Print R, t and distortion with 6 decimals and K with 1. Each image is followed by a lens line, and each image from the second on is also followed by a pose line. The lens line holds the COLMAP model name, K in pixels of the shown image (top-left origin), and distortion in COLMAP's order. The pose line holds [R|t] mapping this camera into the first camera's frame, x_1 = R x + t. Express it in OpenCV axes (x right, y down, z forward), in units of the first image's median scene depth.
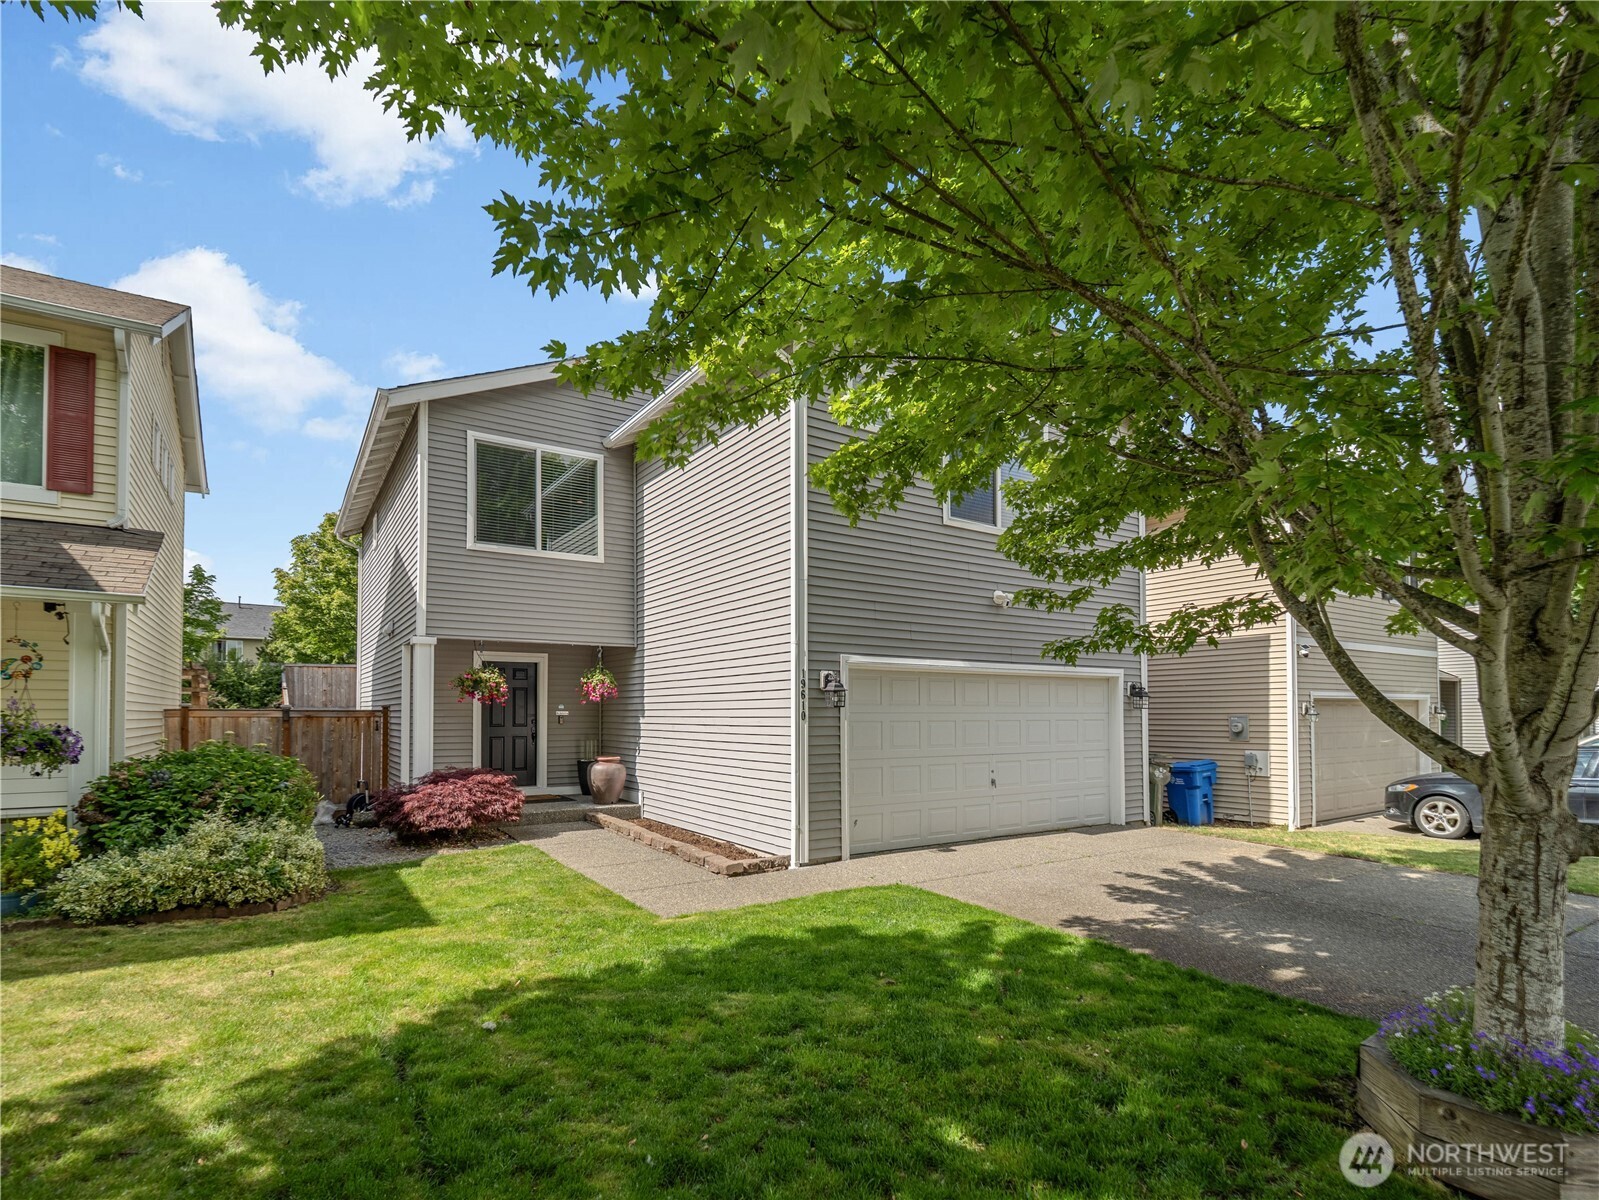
lens RADIAL K [[813.5, 0, 812.5], [0, 813.5, 696.9], [0, 0, 1]] dist [-0.003805, -0.000308]
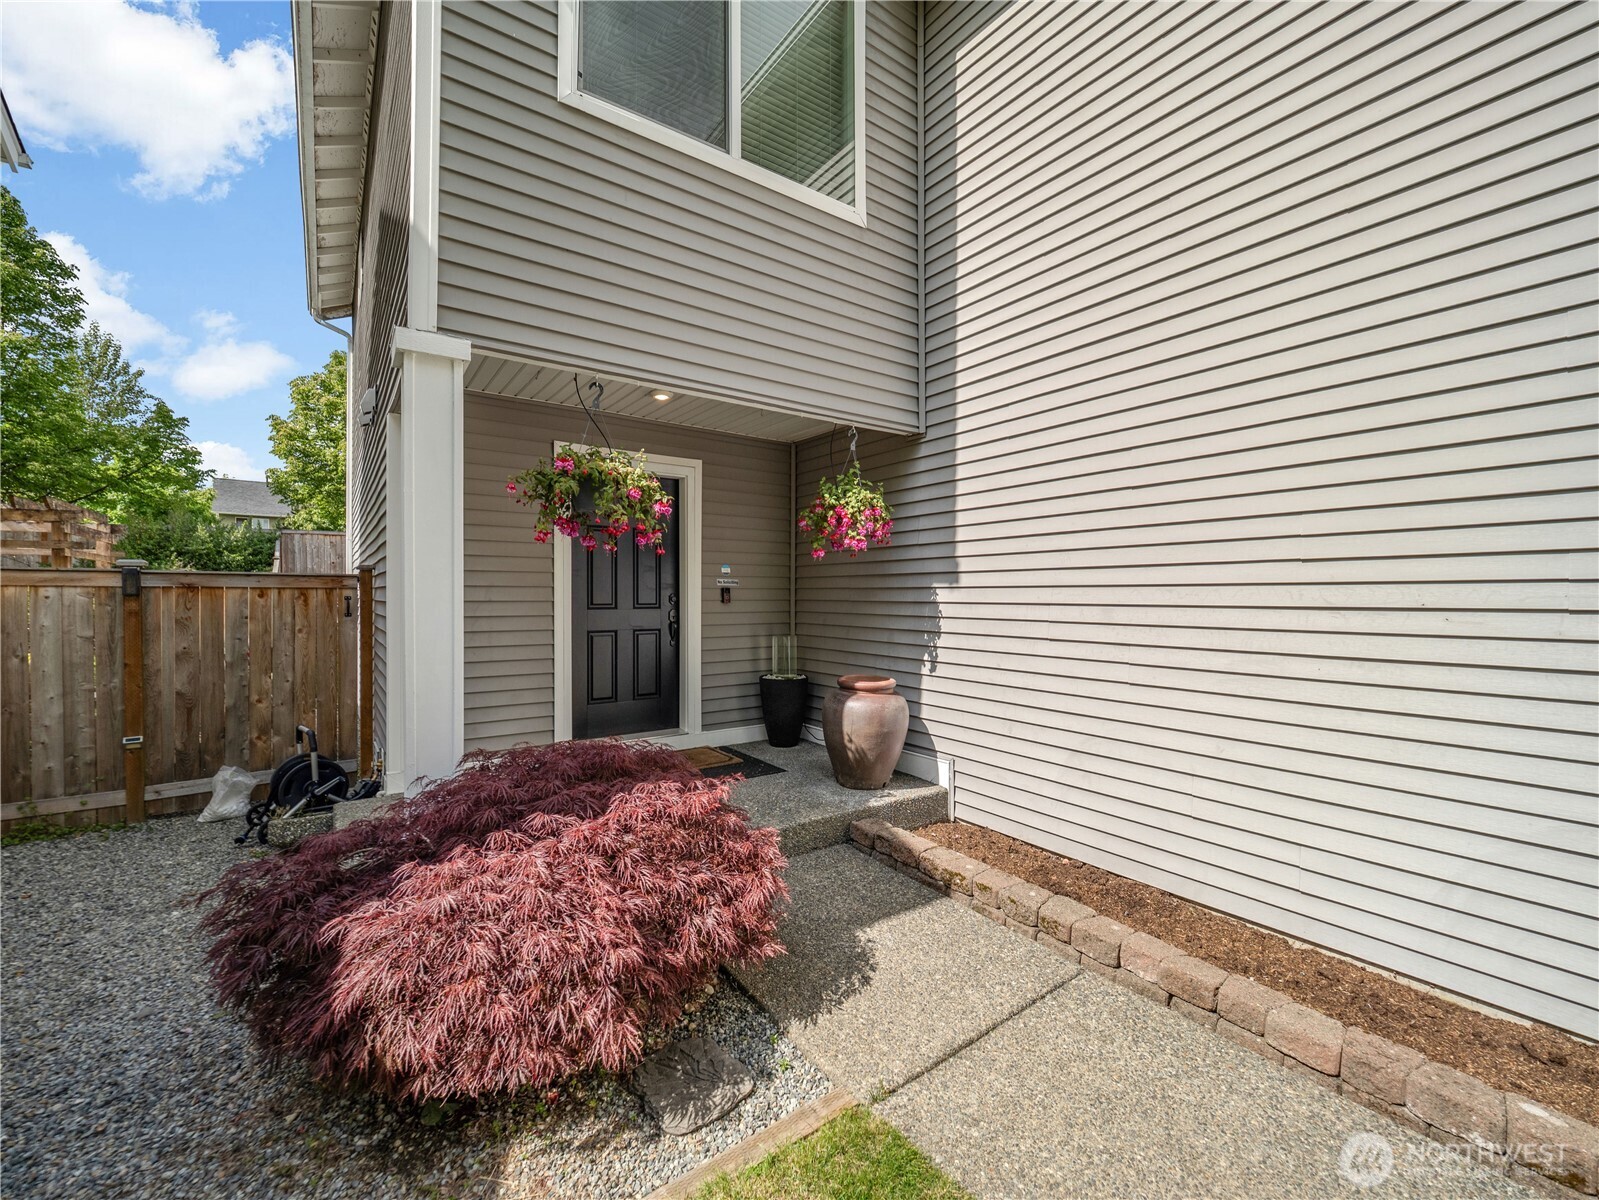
lens RADIAL K [[669.8, 0, 801.8], [0, 669.8, 598.5], [0, 0, 1]] dist [-0.003393, -0.000483]
pose [[0.999550, 0.002264, 0.029900, -0.285748], [-0.003030, 0.999668, 0.025600, 0.020038], [-0.029832, -0.025679, 0.999225, 0.612736]]
